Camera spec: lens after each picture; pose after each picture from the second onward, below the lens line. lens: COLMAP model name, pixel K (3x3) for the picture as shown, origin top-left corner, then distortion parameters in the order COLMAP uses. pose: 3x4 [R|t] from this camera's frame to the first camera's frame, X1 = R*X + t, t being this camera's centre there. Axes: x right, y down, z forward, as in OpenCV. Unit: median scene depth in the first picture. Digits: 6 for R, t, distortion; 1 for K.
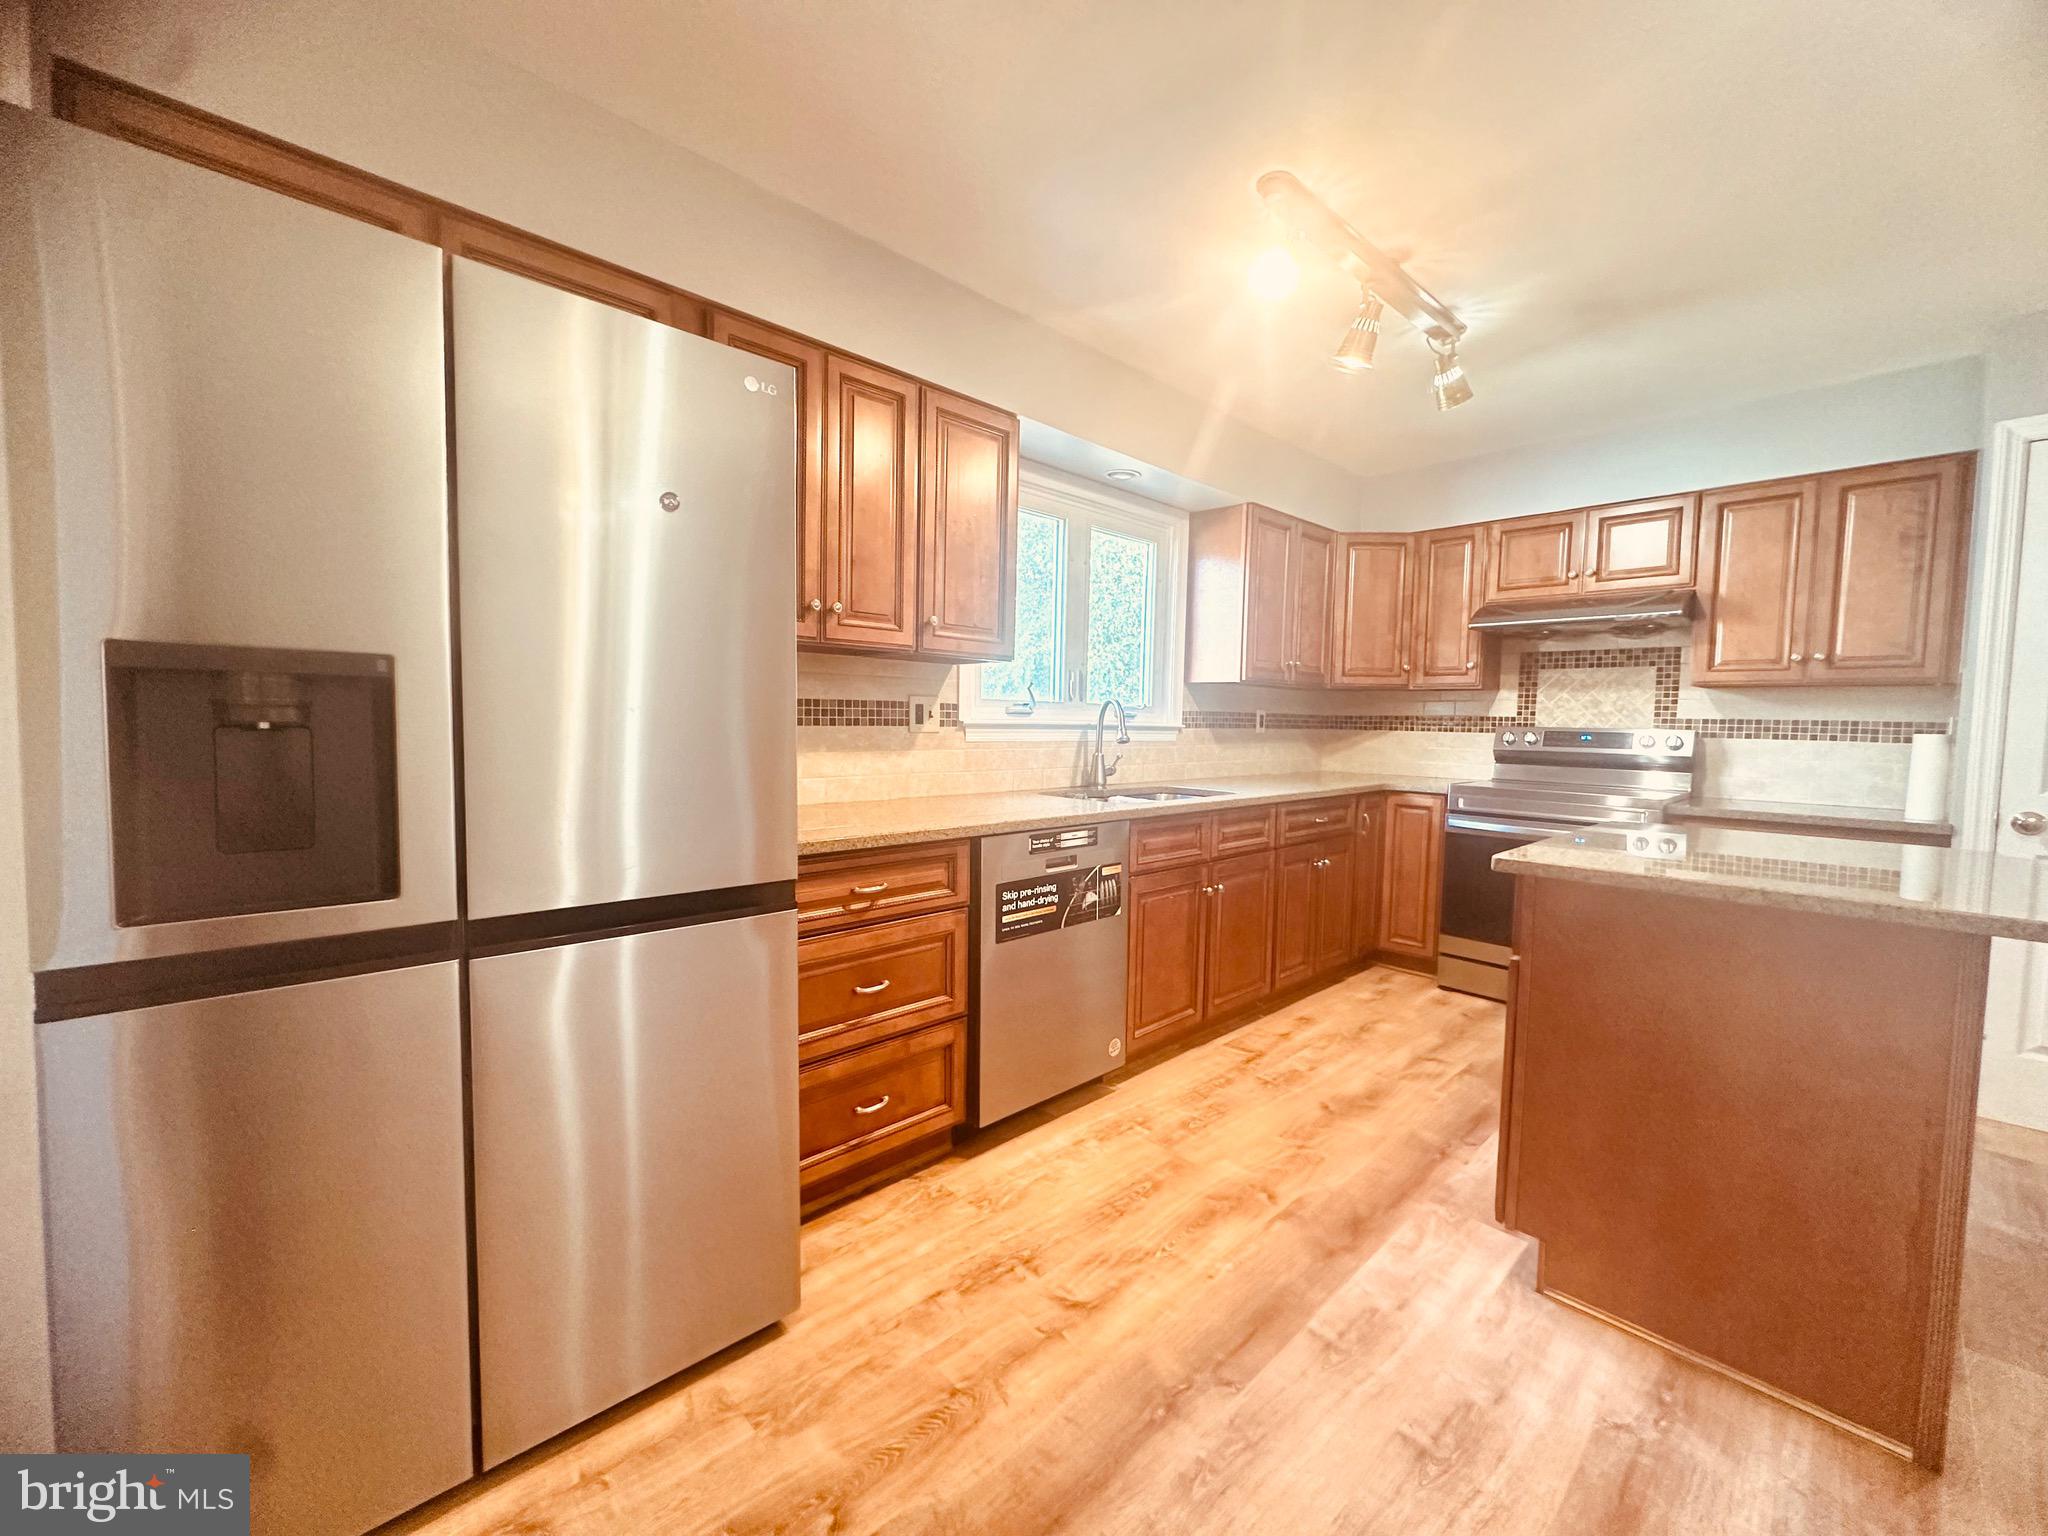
lens RADIAL K [[836.9, 0, 1032.6], [0, 836.9, 761.7], [0, 0, 1]] dist [-0.002534, 0.000396]
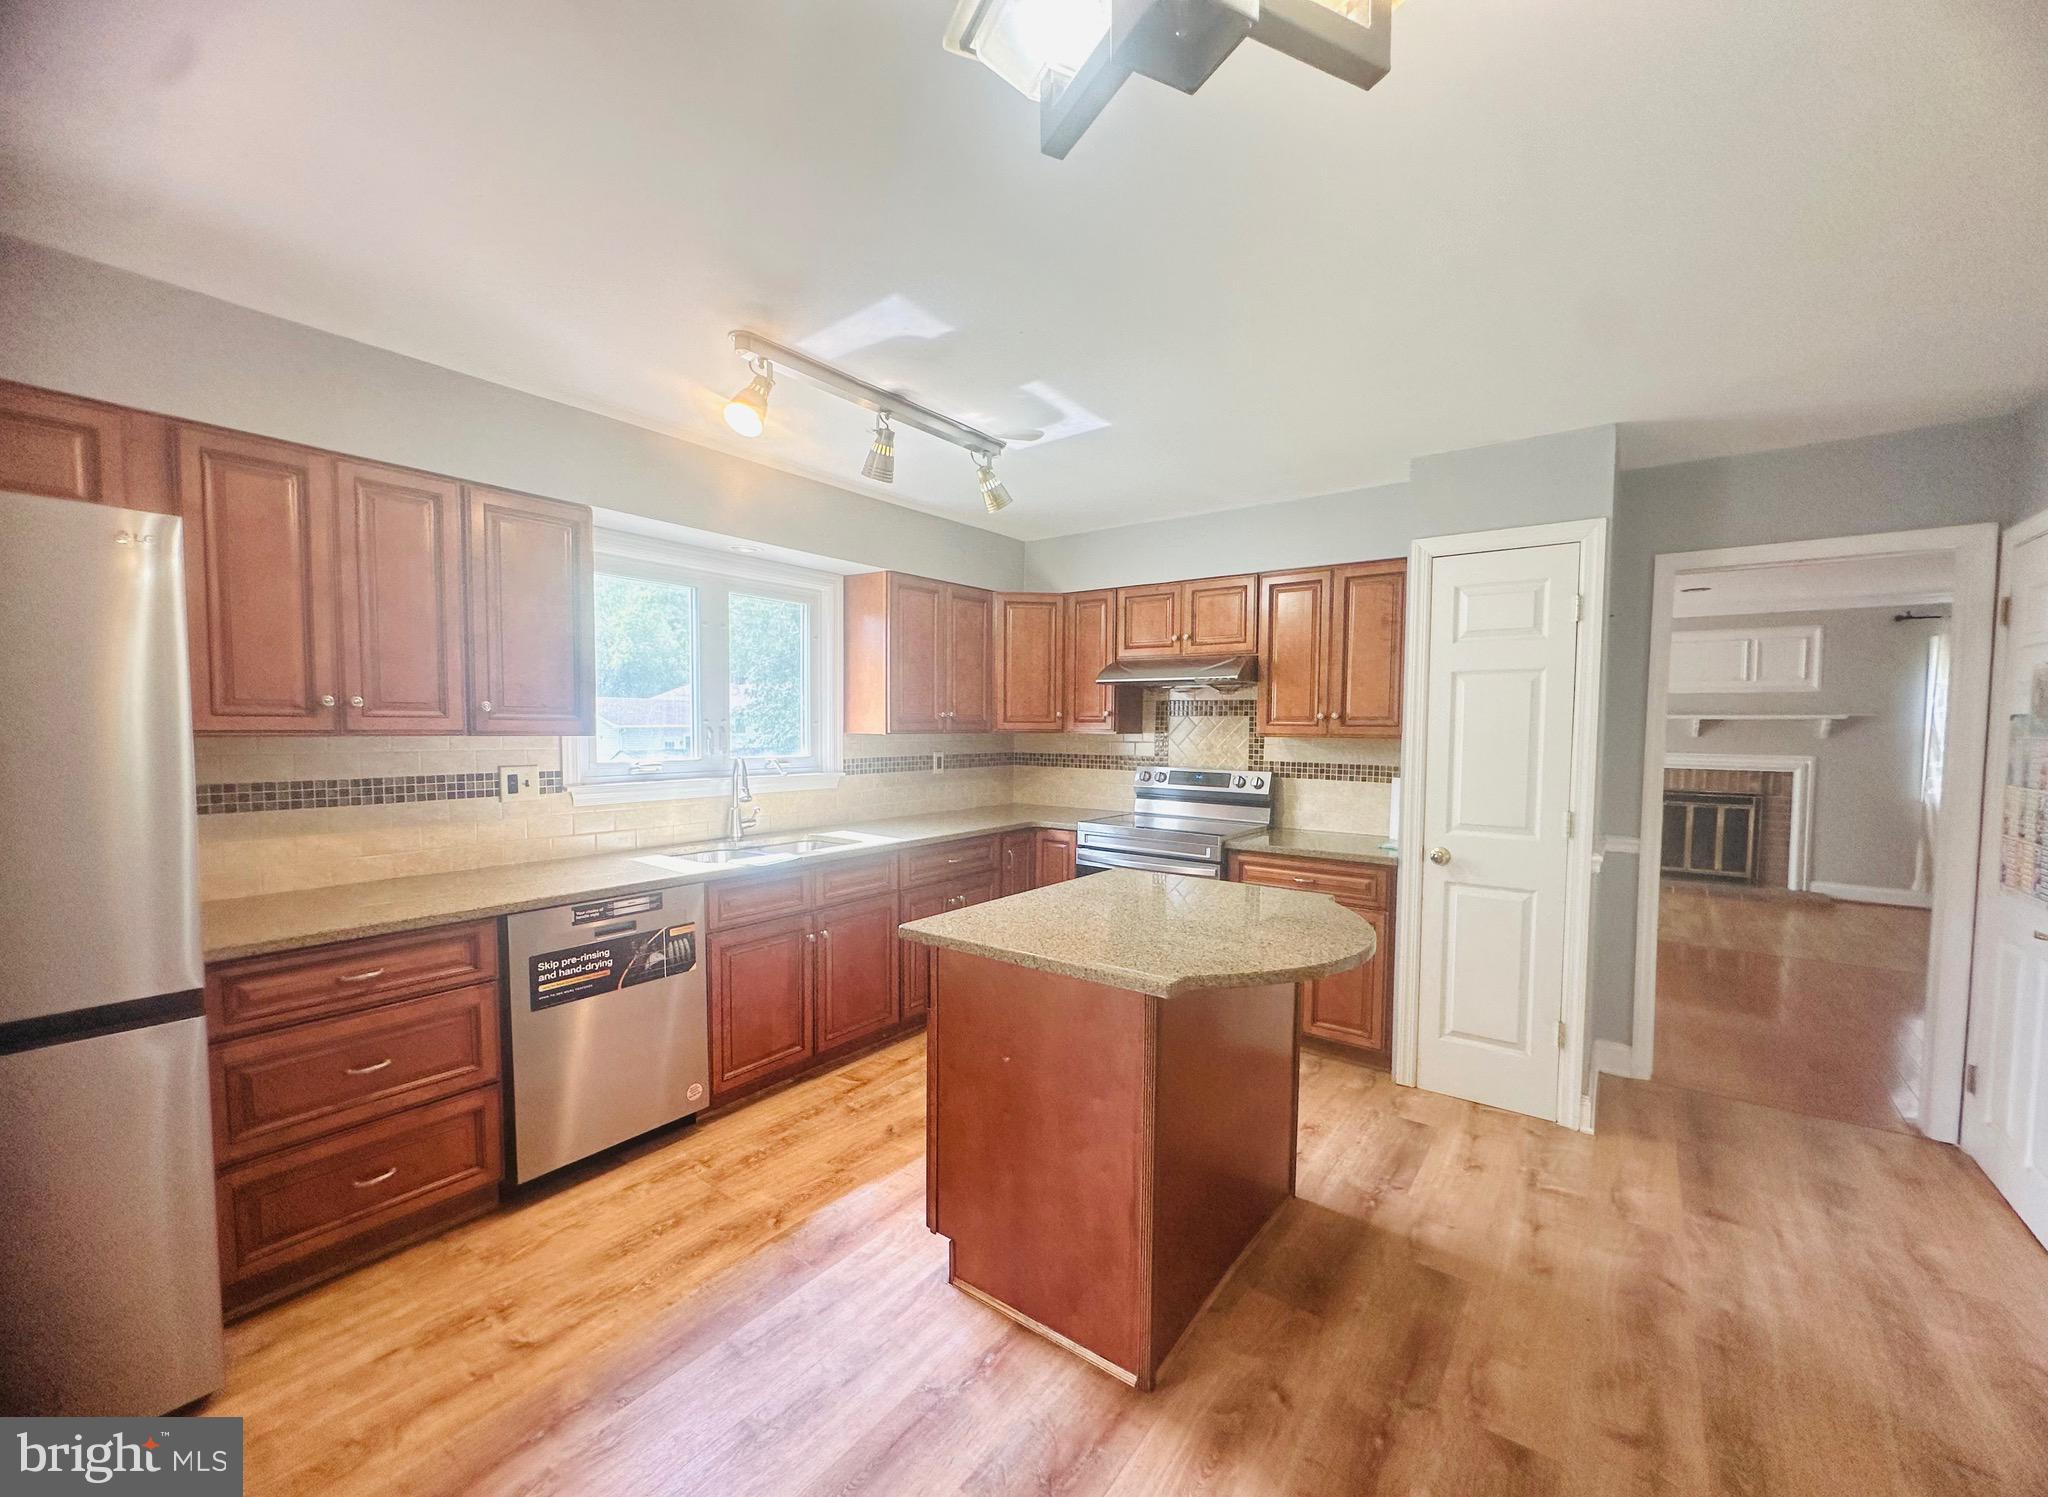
lens RADIAL K [[836.9, 0, 1044.1], [0, 836.9, 760.7], [0, 0, 1]] dist [-0.002534, 0.000396]
pose [[0.985437, -0.018611, 0.169021, 0.389825], [0.018757, 0.999824, 0.000736, -0.085029], [-0.169005, 0.002445, 0.985612, -0.155304]]
